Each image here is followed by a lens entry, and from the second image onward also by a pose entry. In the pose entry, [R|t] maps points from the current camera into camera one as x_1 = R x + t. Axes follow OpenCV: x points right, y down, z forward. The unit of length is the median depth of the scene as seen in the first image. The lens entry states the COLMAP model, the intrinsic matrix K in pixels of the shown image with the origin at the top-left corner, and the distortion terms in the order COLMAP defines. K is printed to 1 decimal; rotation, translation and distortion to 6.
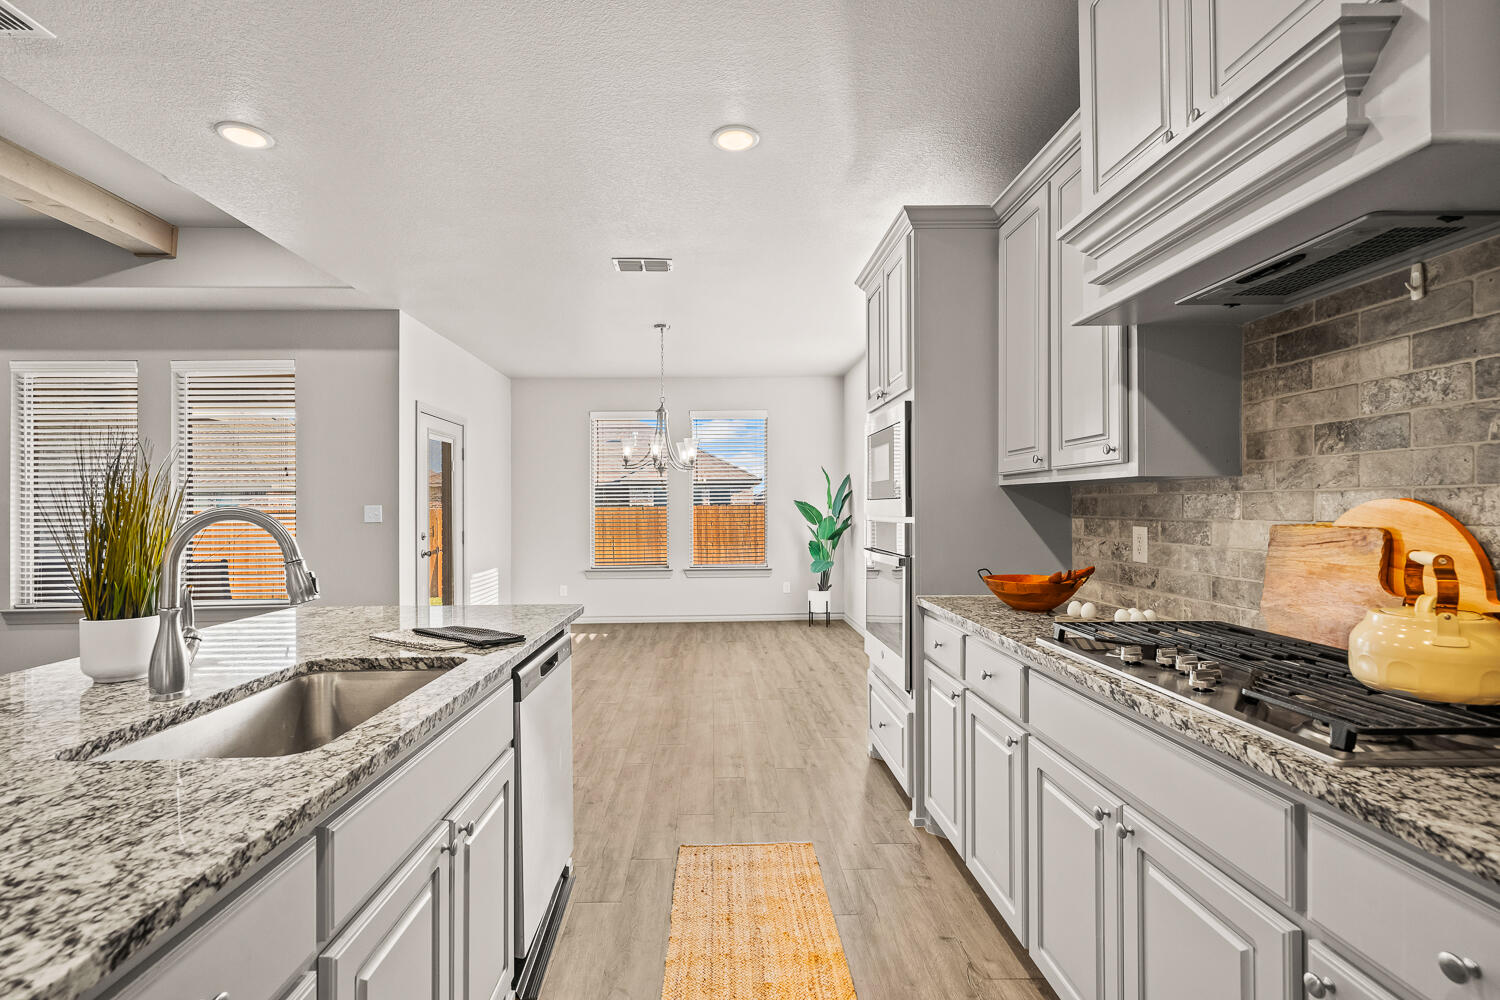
lens RADIAL K [[686.8, 0, 740.7], [0, 686.8, 500.5], [0, 0, 1]] dist [-0.000929, -0.000103]
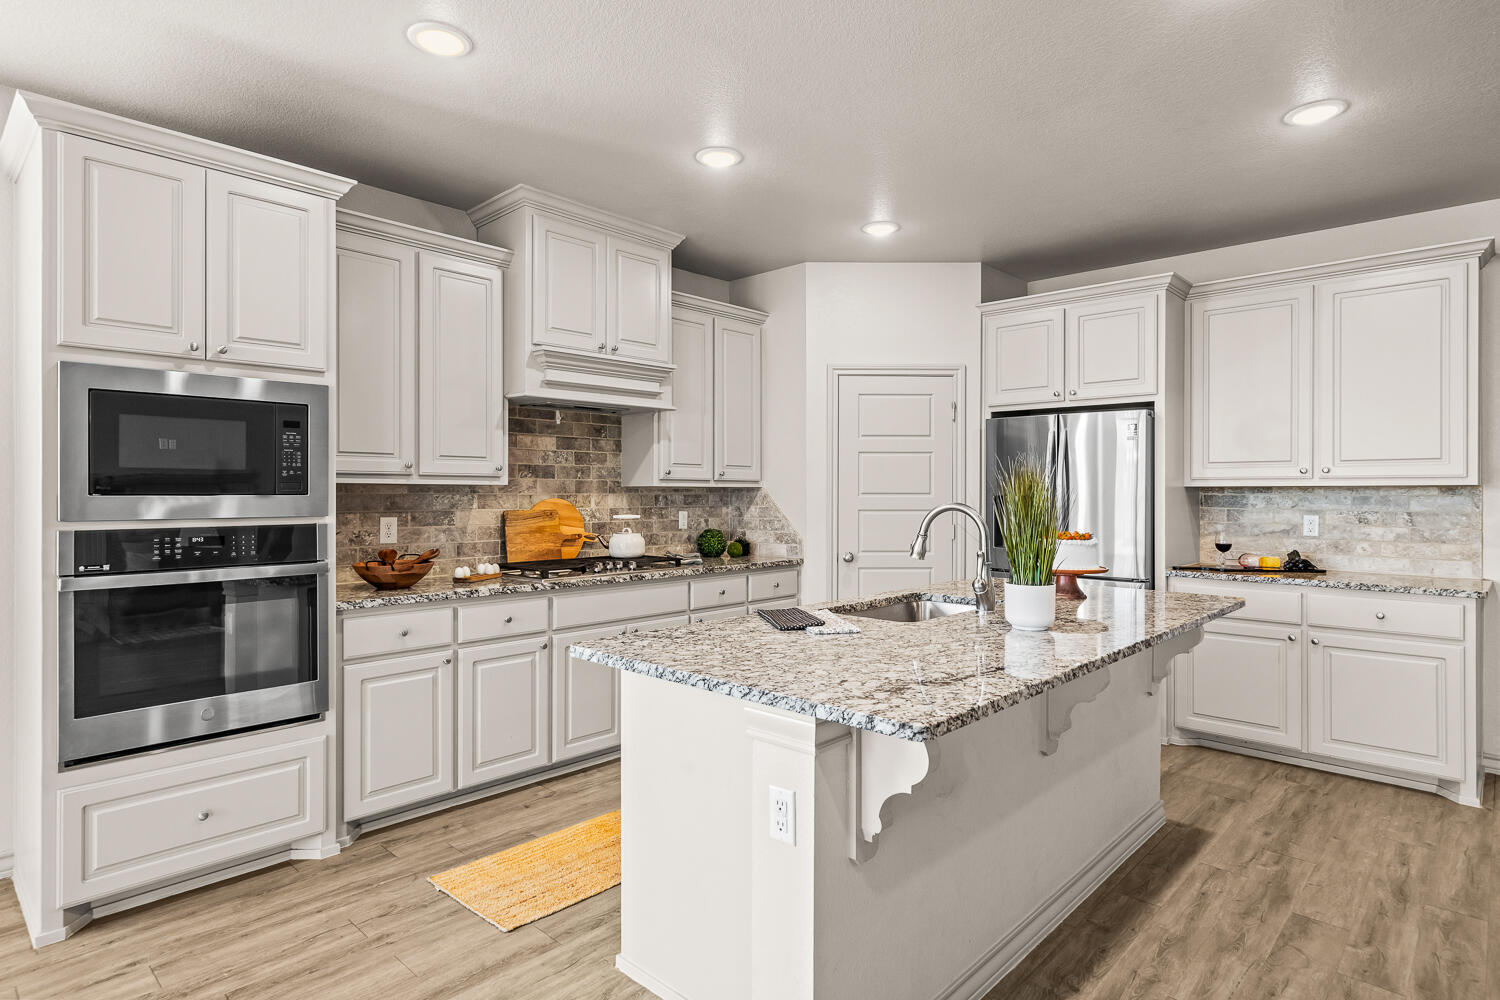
lens RADIAL K [[812.6, 0, 746.3], [0, 812.6, 480.6], [0, 0, 1]] dist [0.048531, -0.000182]
pose [[-0.700637, 0.017583, 0.713301, -1.125691], [-0.002234, 0.999637, -0.026836, 0.007473], [-0.713514, -0.020396, -0.700344, 1.699053]]
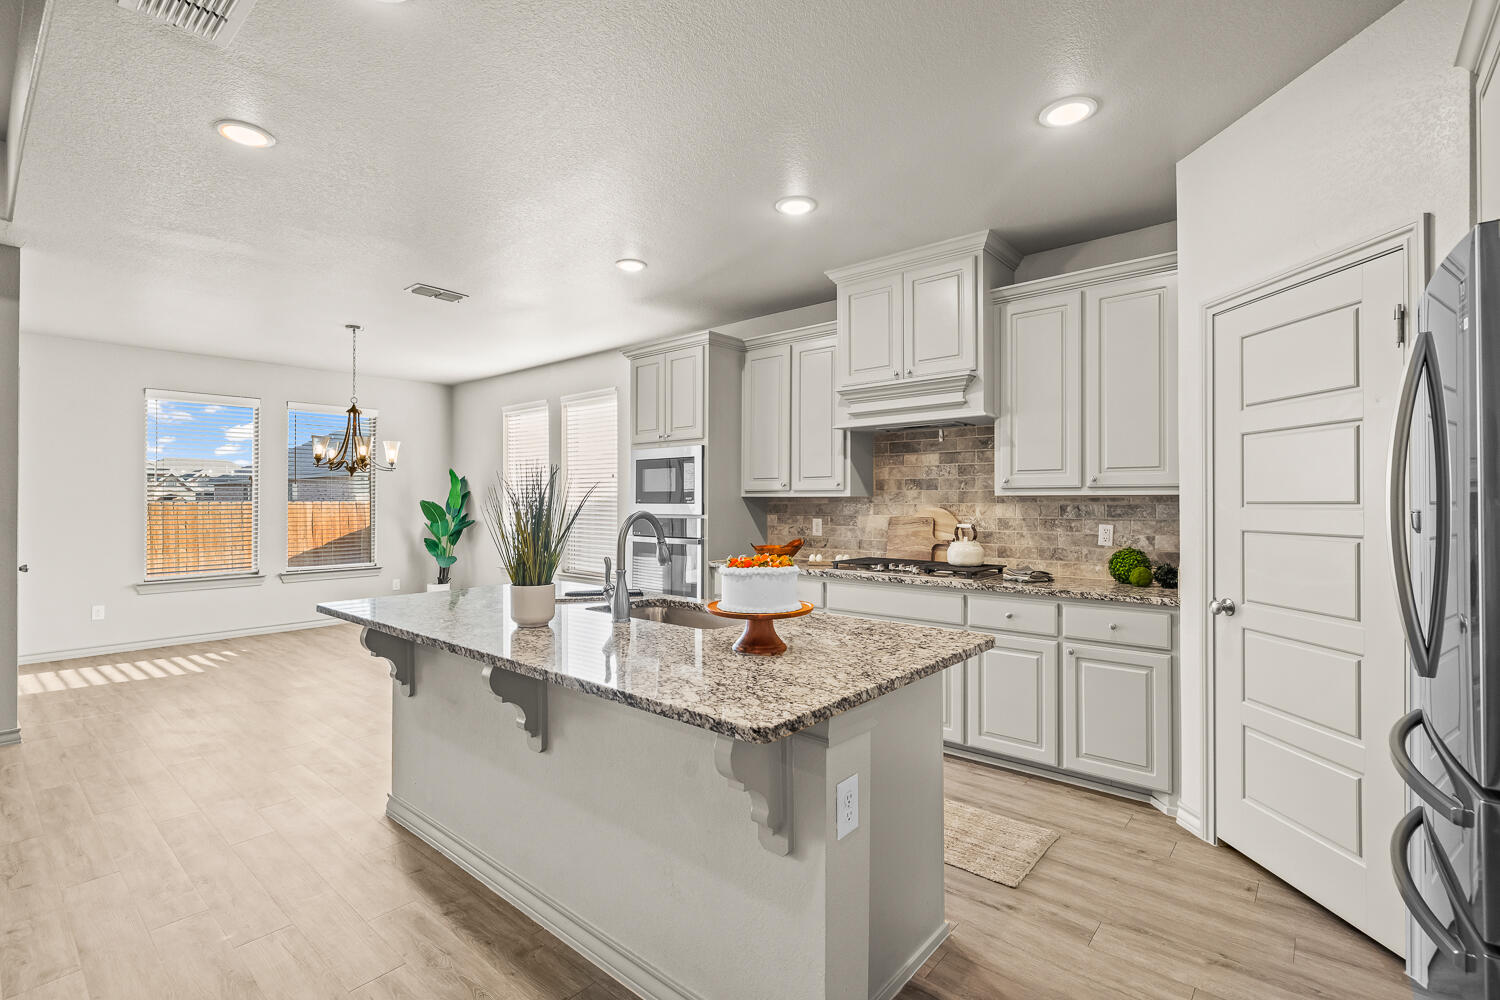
lens RADIAL K [[669.3, 0, 750.0], [0, 669.3, 500.0], [0, 0, 1]] dist [-0.000847, 0.000110]
pose [[0.669600, 0.009090, 0.742666, -1.107686], [-0.011294, 0.999934, -0.002056, -0.012409], [-0.742636, -0.007011, 0.669659, -0.218555]]
